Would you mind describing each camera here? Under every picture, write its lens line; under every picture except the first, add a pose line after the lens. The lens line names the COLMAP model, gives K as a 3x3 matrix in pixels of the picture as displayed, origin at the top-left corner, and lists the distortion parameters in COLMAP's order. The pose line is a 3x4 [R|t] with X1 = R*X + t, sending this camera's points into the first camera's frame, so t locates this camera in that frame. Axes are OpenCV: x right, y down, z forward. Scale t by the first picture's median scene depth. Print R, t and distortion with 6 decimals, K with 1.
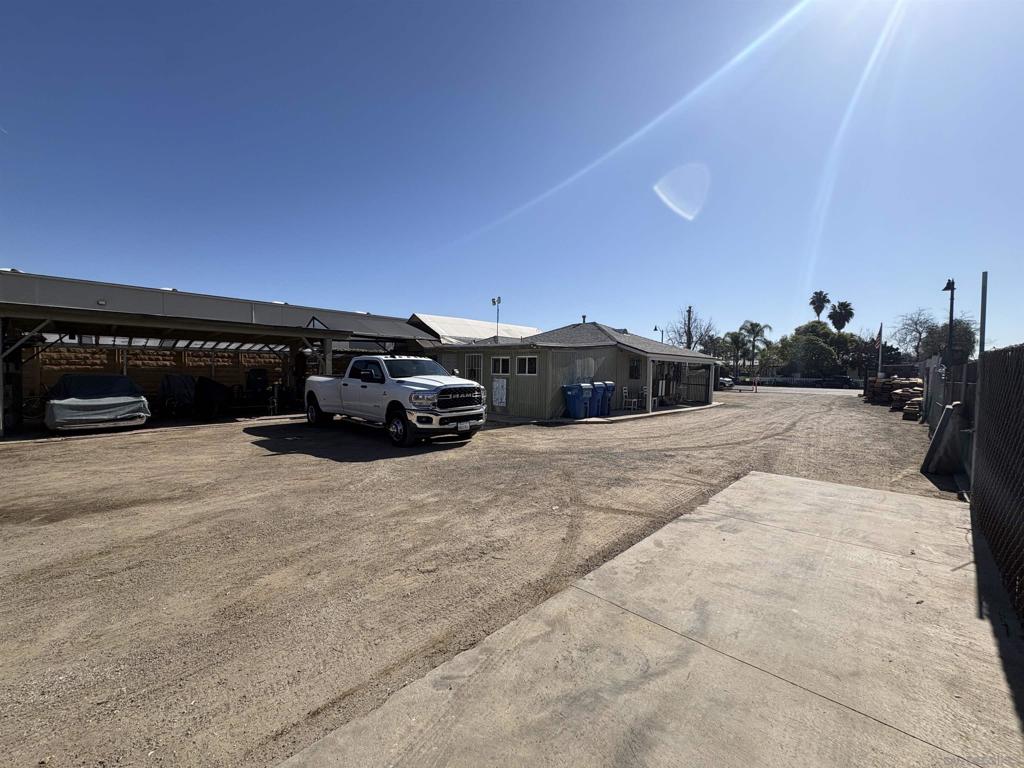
lens RADIAL K [[406.1, 0, 512.7], [0, 406.1, 382.0], [0, 0, 1]] dist [0.000317, 0.000190]
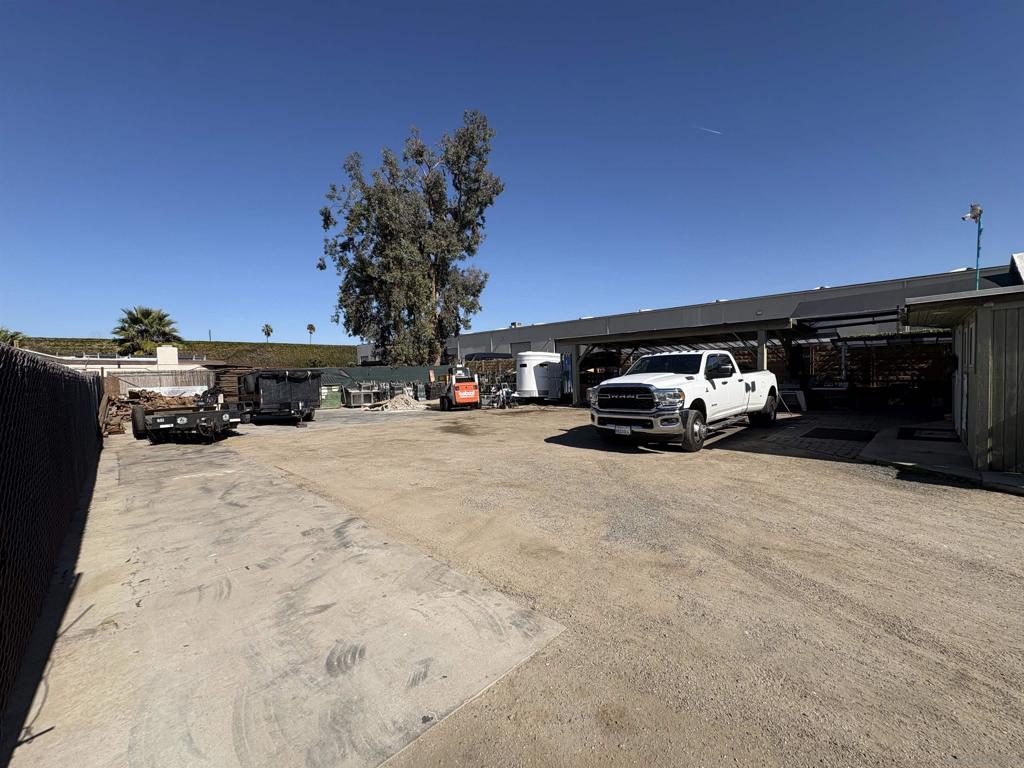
lens RADIAL K [[406.1, 0, 508.0], [0, 406.1, 386.3], [0, 0, 1]] dist [0.000317, 0.000190]
pose [[-0.022597, 0.025530, -0.999419, 0.788097], [0.001060, 0.999674, 0.025513, -0.010667], [0.999744, -0.000483, -0.022617, 0.784237]]
